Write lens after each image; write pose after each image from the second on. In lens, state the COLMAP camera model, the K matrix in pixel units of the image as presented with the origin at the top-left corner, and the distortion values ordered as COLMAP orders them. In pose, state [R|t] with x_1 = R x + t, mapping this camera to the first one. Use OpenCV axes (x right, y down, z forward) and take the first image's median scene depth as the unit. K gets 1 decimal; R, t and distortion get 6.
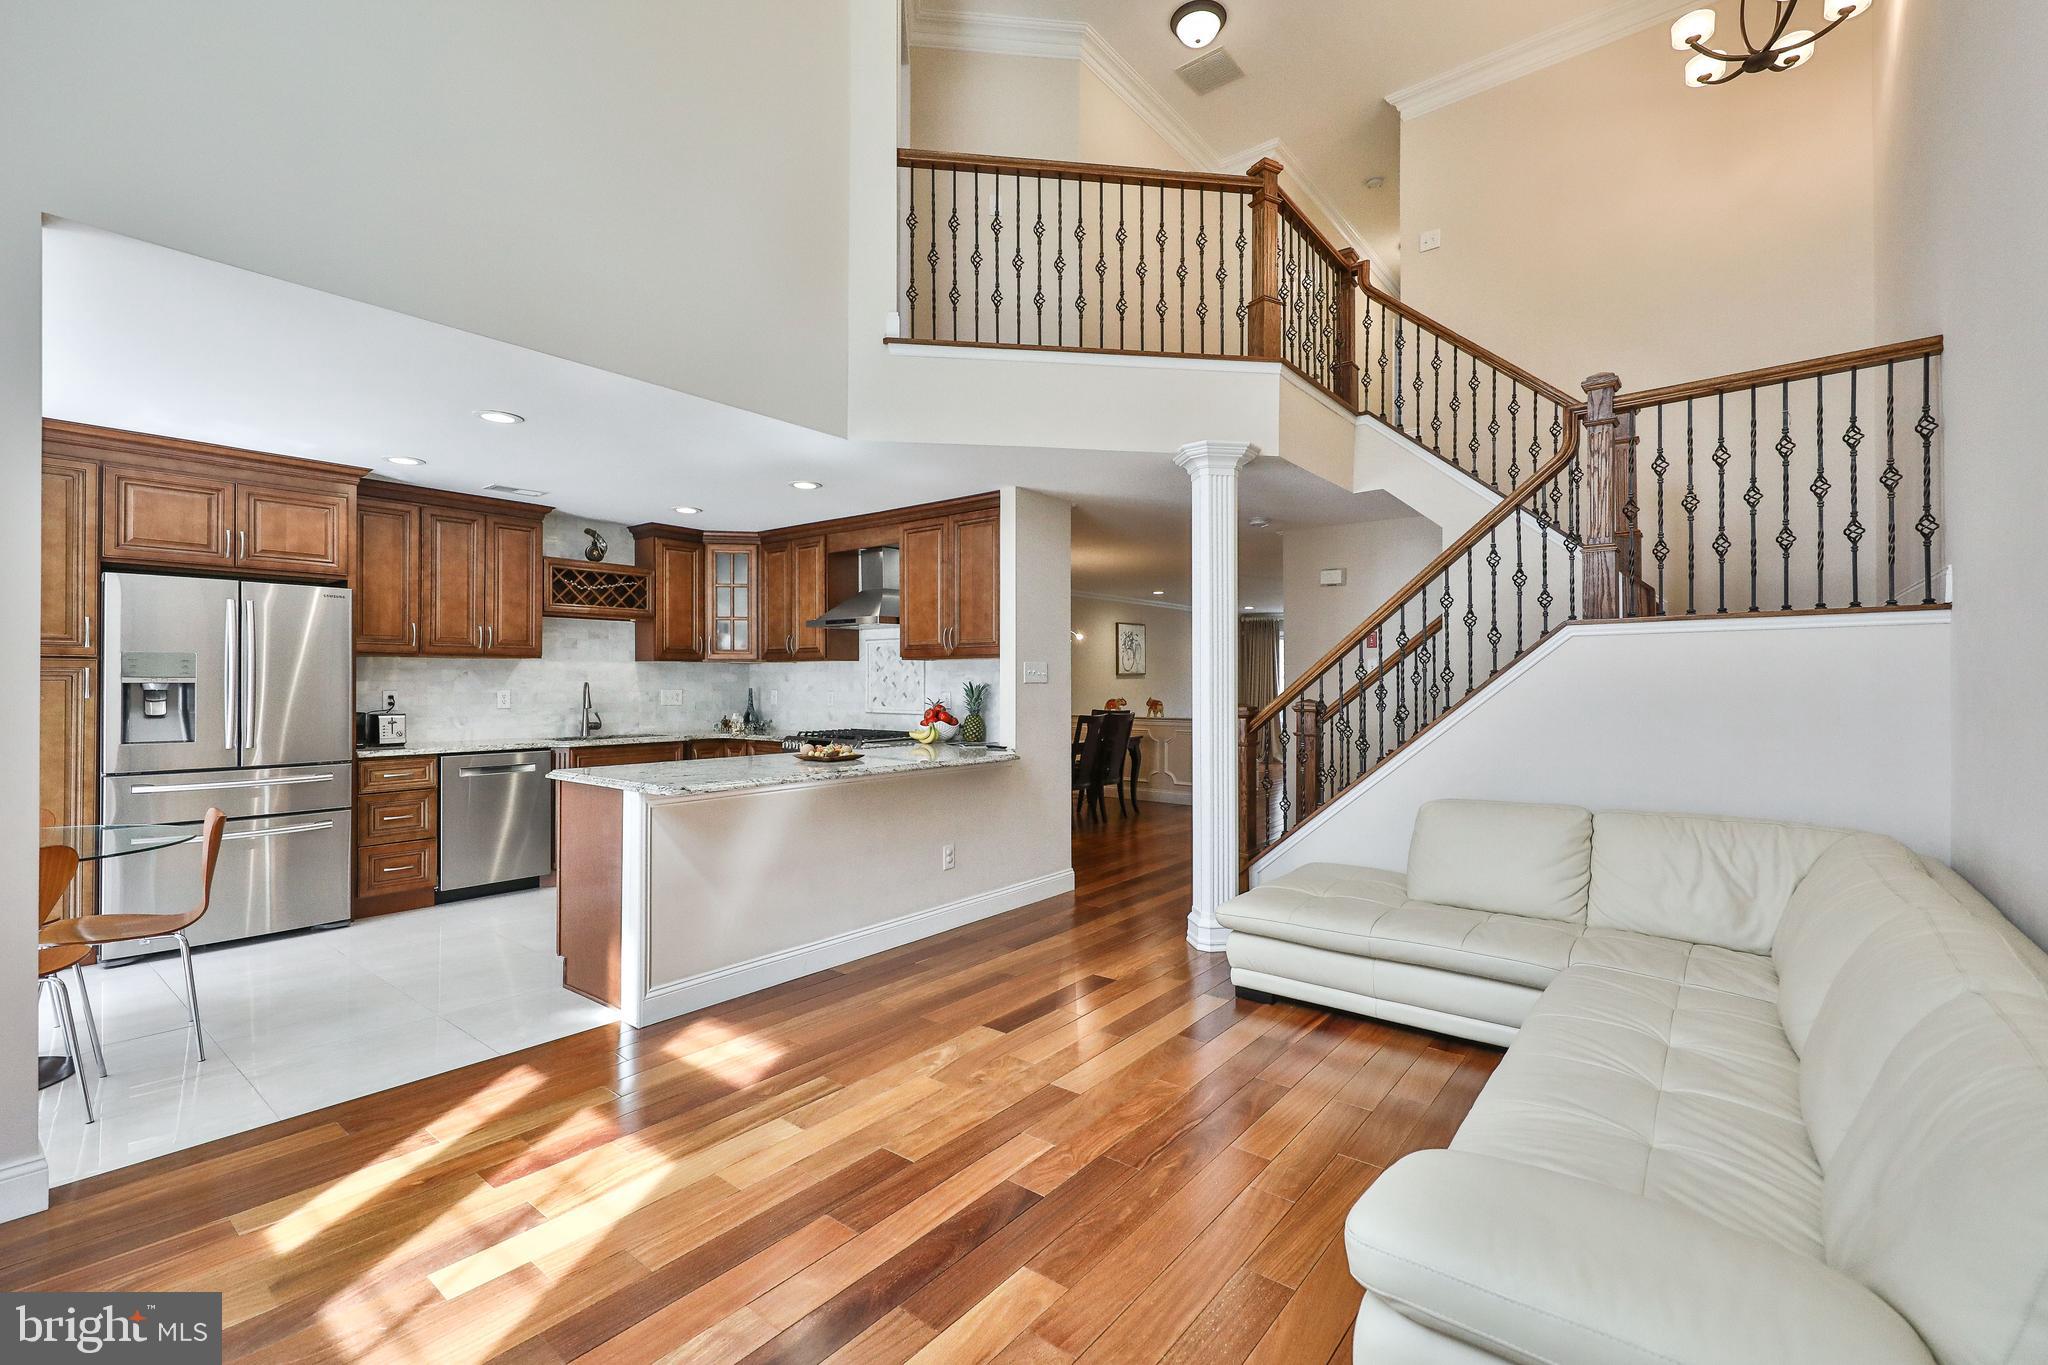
lens RADIAL K [[888.7, 0, 1022.7], [0, 888.7, 680.0], [0, 0, 1]] dist [-0.000688, -0.000018]
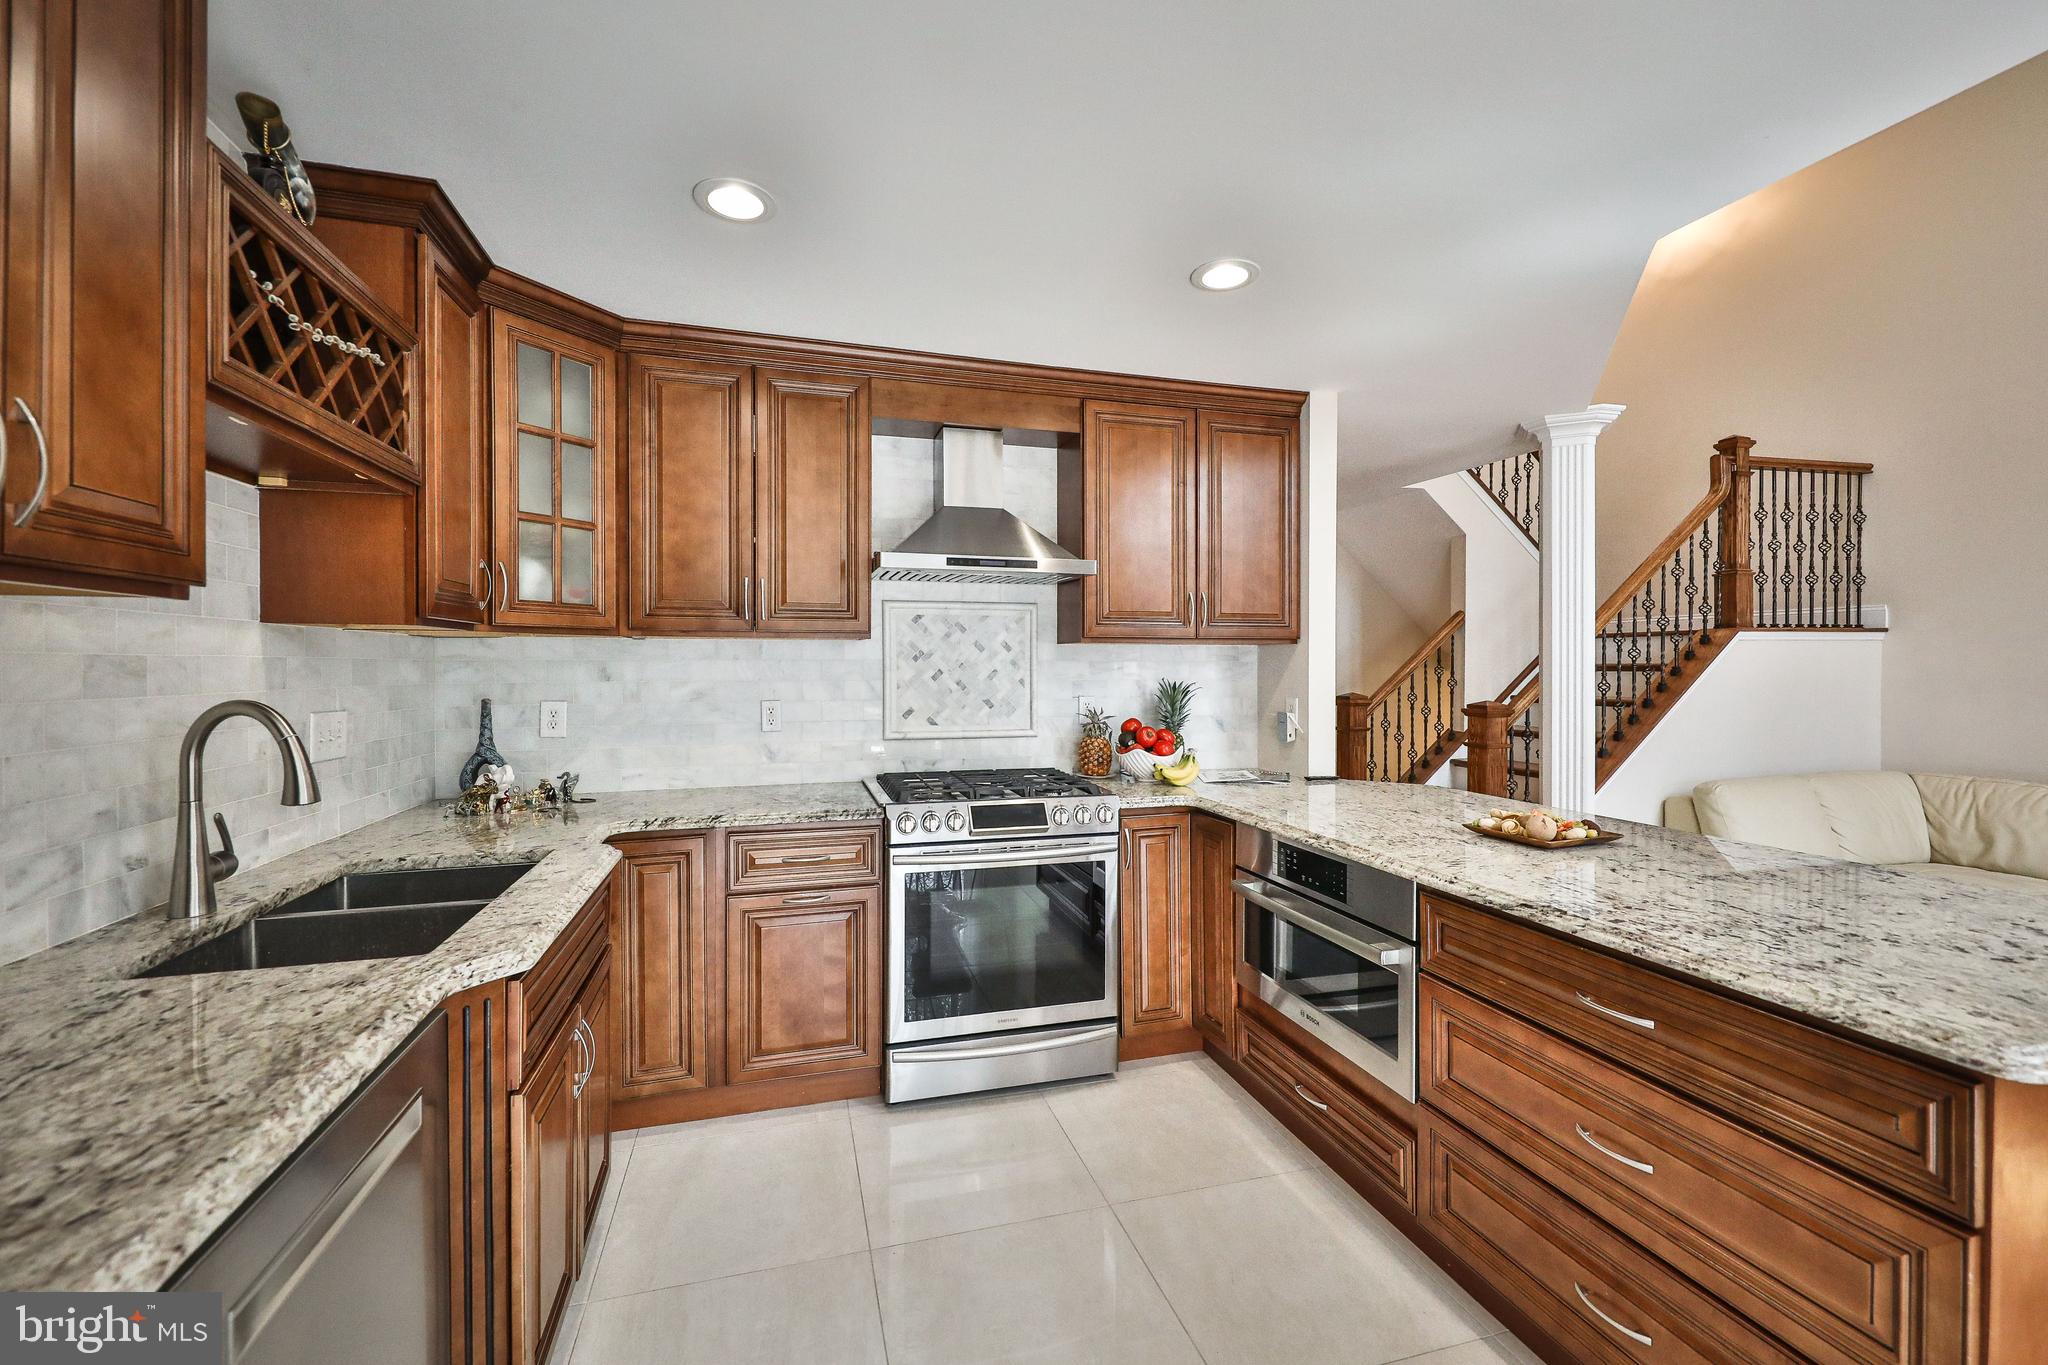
lens RADIAL K [[843.2, 0, 1023.9], [0, 843.2, 671.4], [0, 0, 1]] dist [-0.001657, -0.000374]
pose [[0.575003, -0.005432, 0.818133, -0.571328], [-0.001550, 0.999969, 0.007730, -0.007638], [-0.818150, -0.005713, 0.574977, 0.694821]]
